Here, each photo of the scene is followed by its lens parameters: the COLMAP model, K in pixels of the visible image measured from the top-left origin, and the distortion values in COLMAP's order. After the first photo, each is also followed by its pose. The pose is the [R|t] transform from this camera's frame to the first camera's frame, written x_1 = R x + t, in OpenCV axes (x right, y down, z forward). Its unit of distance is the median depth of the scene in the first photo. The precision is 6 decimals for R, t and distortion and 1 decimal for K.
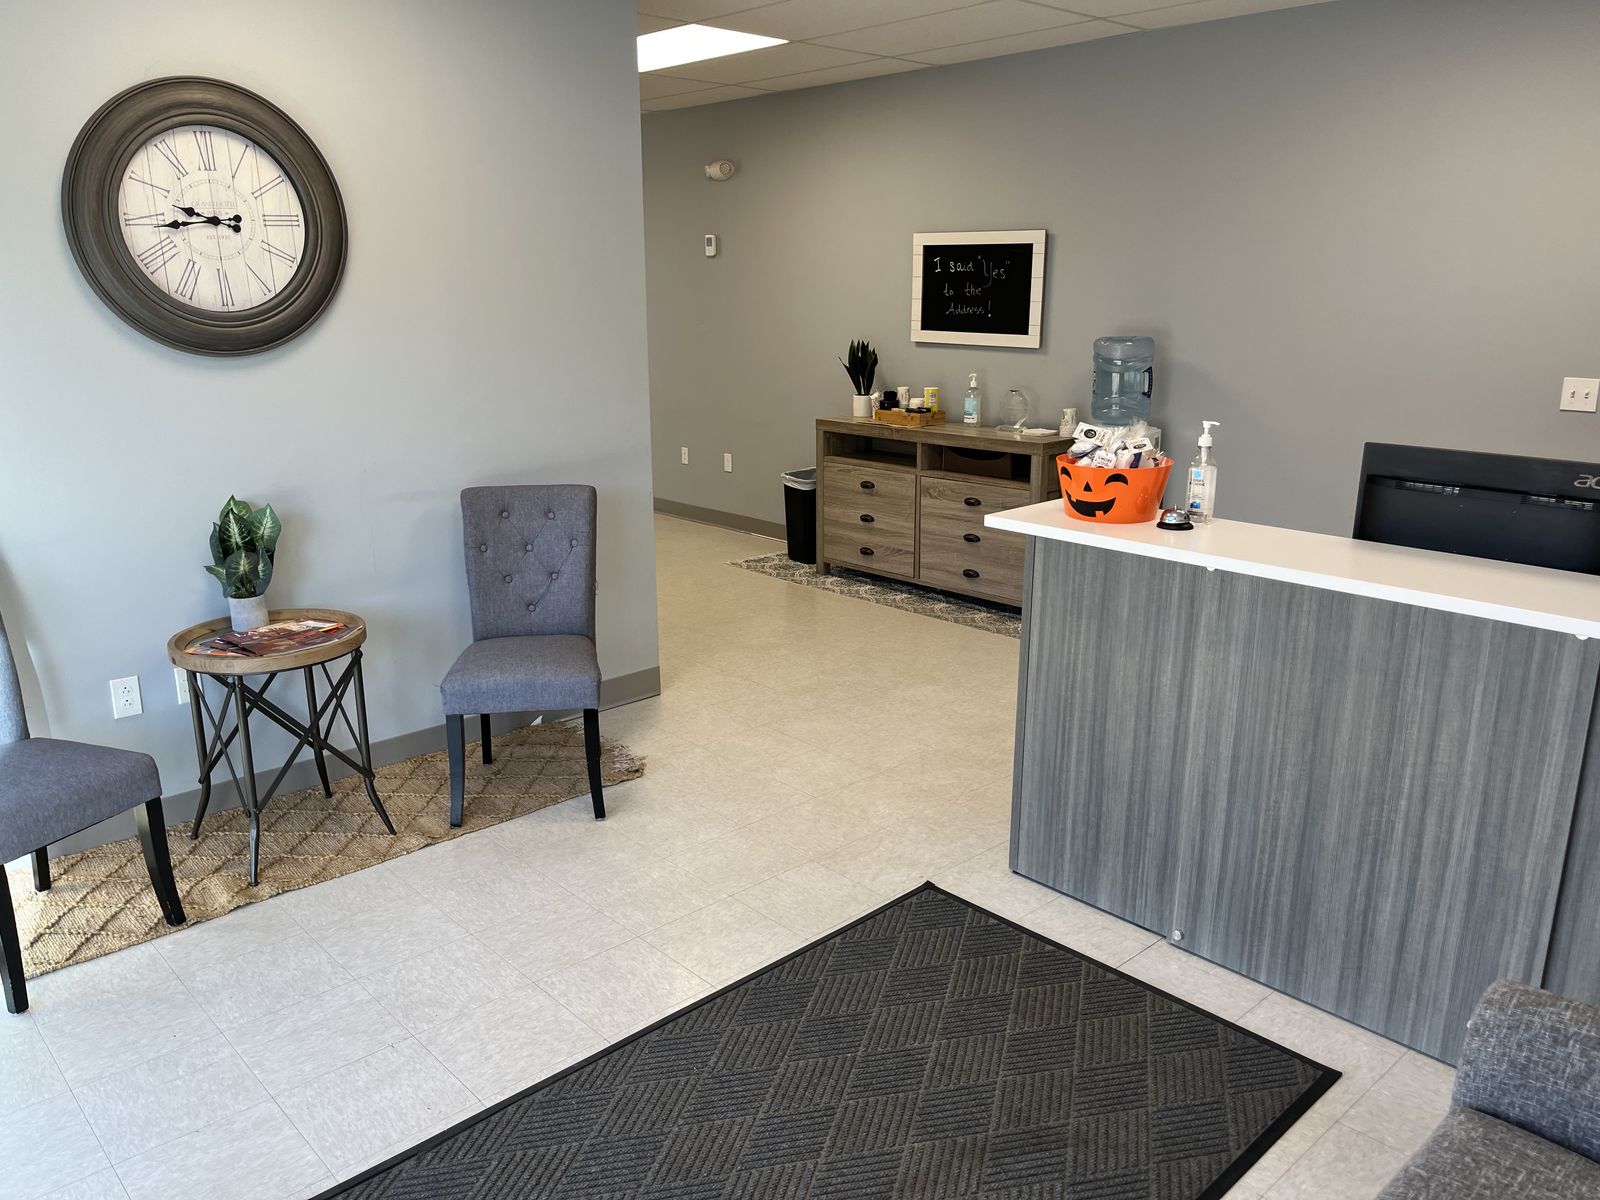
lens RADIAL K [[1203.1, 0, 808.4], [0, 1203.1, 602.2], [0, 0, 1]] dist [-0.004016, -0.006331]
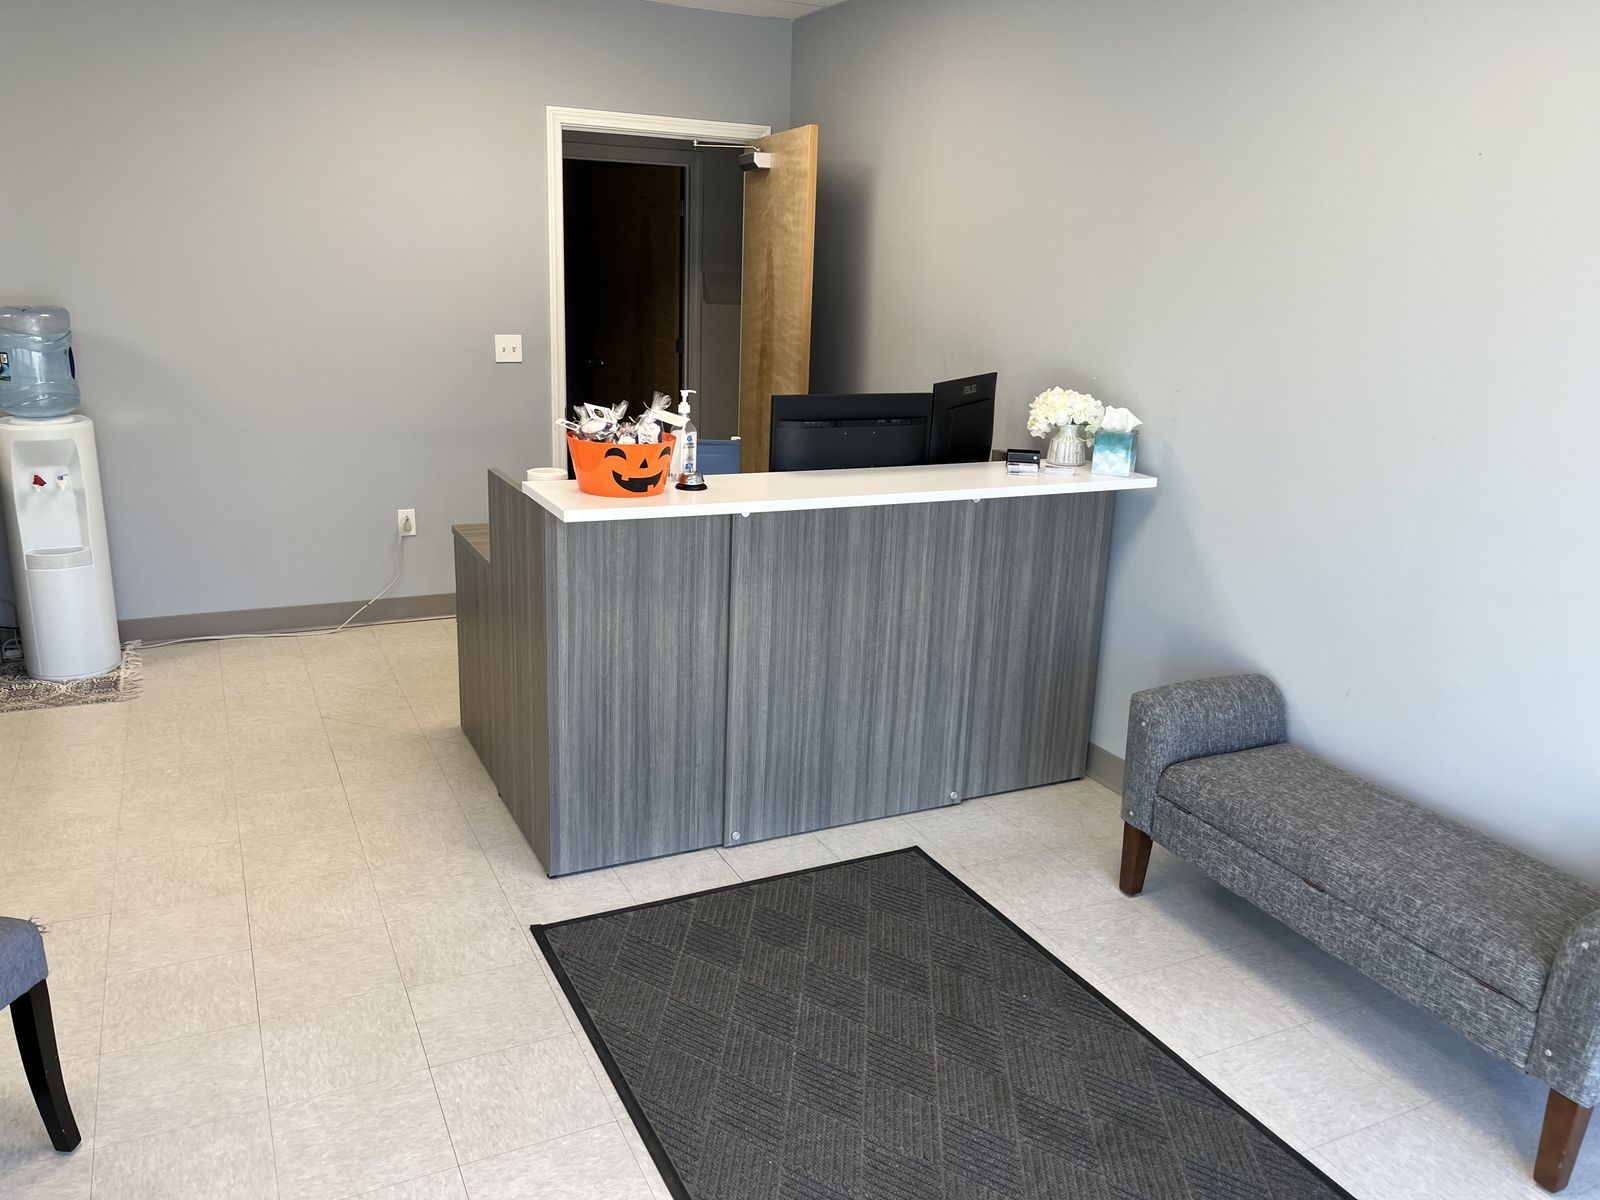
lens RADIAL K [[1203.1, 0, 808.4], [0, 1203.1, 602.2], [0, 0, 1]] dist [-0.004016, -0.006331]
pose [[0.274573, -0.246658, 0.929392, -0.738270], [0.206972, 0.959045, 0.193382, -0.156530], [-0.939027, 0.139260, 0.314379, 0.575651]]
